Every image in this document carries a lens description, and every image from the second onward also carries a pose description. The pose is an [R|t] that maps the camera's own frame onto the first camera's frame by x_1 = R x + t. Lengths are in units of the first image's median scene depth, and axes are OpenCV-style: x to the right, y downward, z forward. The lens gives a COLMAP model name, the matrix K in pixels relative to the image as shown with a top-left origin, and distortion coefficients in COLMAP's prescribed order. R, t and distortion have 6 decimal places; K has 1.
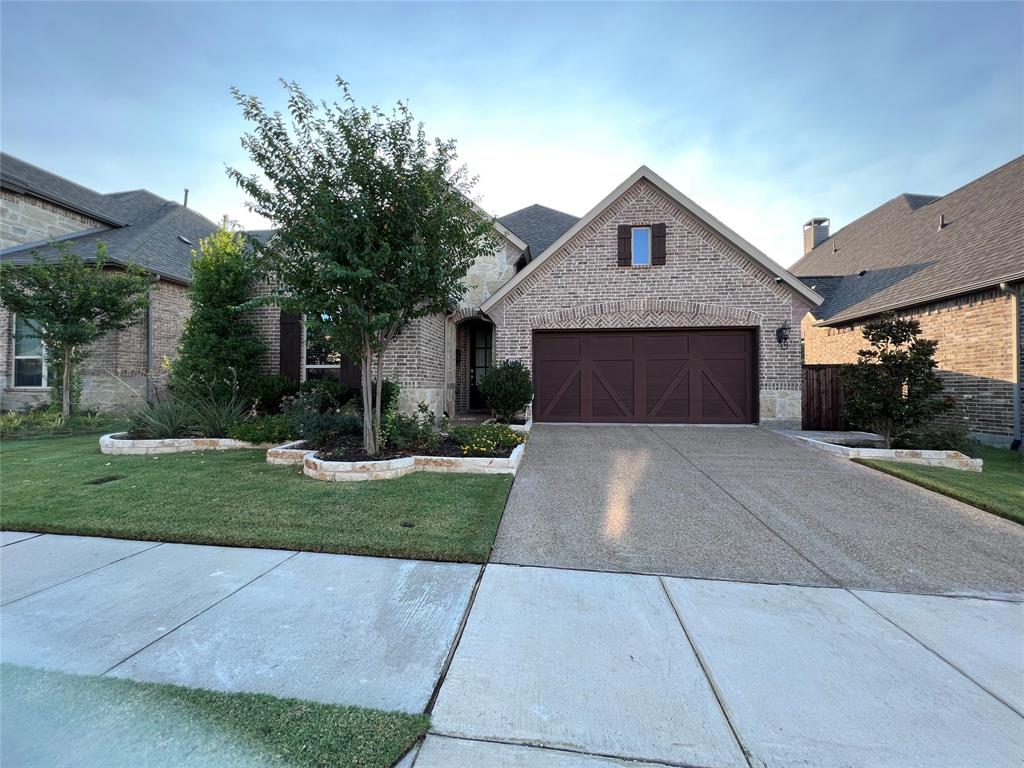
lens RADIAL K [[406.9, 0, 512.3], [0, 406.9, 382.4], [0, 0, 1]] dist [-0.000889, -0.000187]
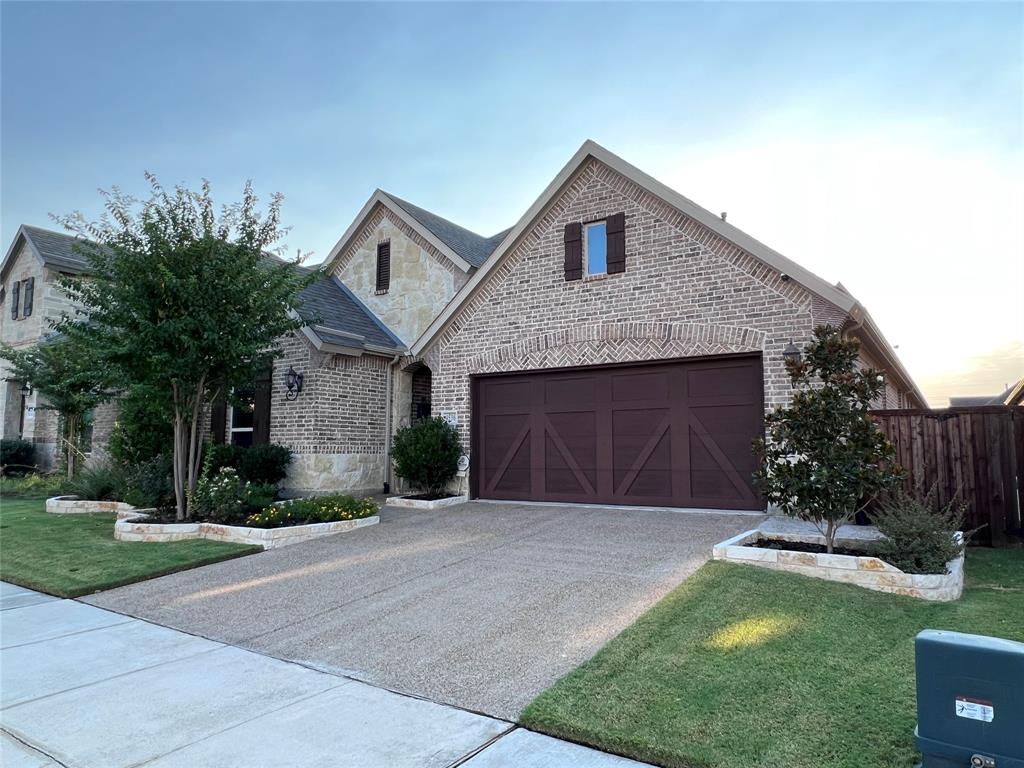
lens RADIAL K [[672.7, 0, 508.7], [0, 672.7, 384.4], [0, 0, 1]] dist [-0.000208, 0.000719]
pose [[0.894165, -0.047971, -0.445161, 0.689949], [0.008710, 0.995919, -0.089827, 0.000499], [0.447653, 0.076443, 0.890934, -0.082826]]
